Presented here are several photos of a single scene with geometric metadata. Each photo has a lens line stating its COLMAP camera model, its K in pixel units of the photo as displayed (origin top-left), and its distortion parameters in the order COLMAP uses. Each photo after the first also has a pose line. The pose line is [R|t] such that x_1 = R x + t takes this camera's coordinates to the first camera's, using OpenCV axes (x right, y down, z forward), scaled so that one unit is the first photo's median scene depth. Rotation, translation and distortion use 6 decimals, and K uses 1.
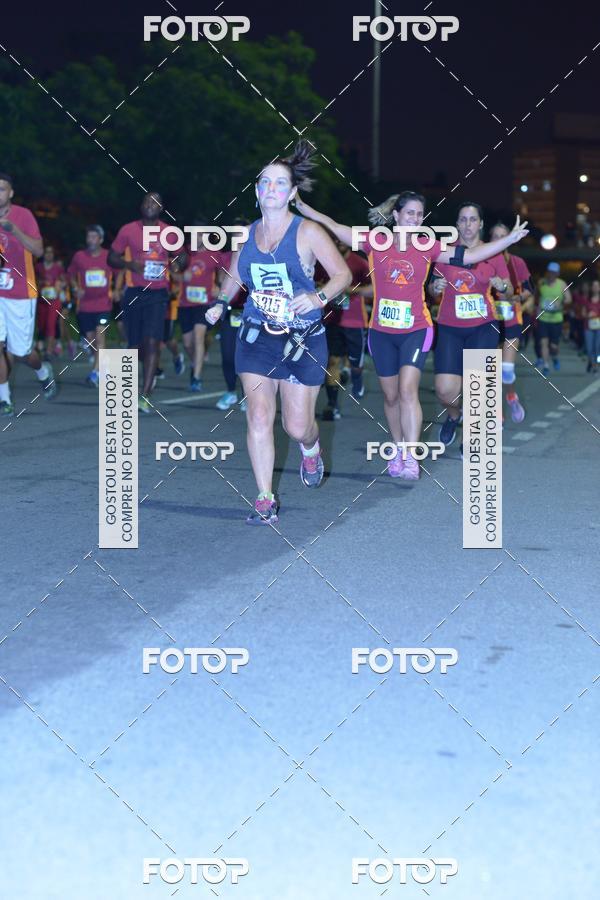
lens RADIAL K [[2085.5, 0, 282.0], [0, 2085.5, 339.5], [0, 0, 1]] dist [-0.107319, 0.000000]
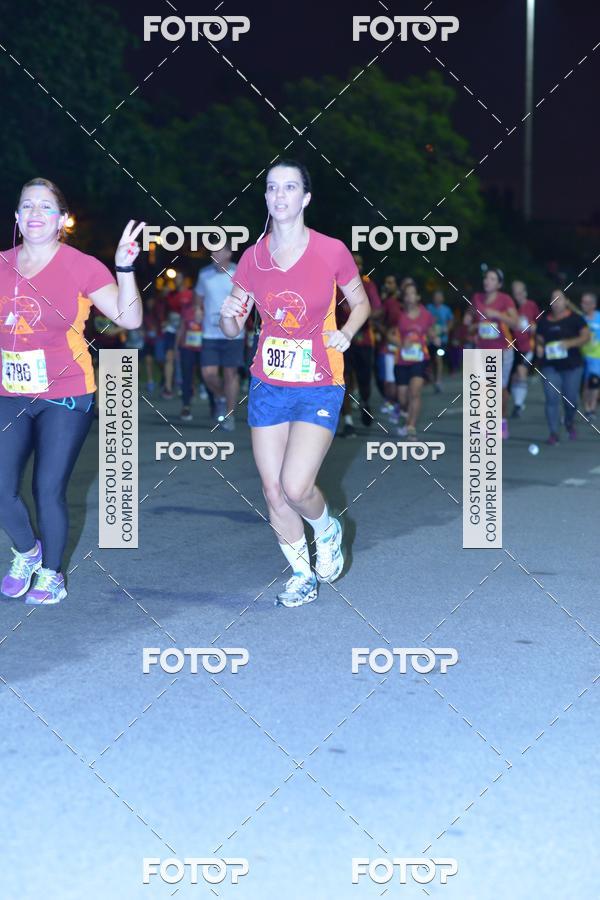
lens RADIAL K [[2085.5, 0, 289.1], [0, 2085.5, 381.3], [0, 0, 1]] dist [-0.107319, 0.000000]
pose [[0.997410, -0.001365, -0.071919, 0.099591], [0.001420, 0.999999, 0.000724, 0.006482], [0.071918, -0.000824, 0.997410, -0.052497]]
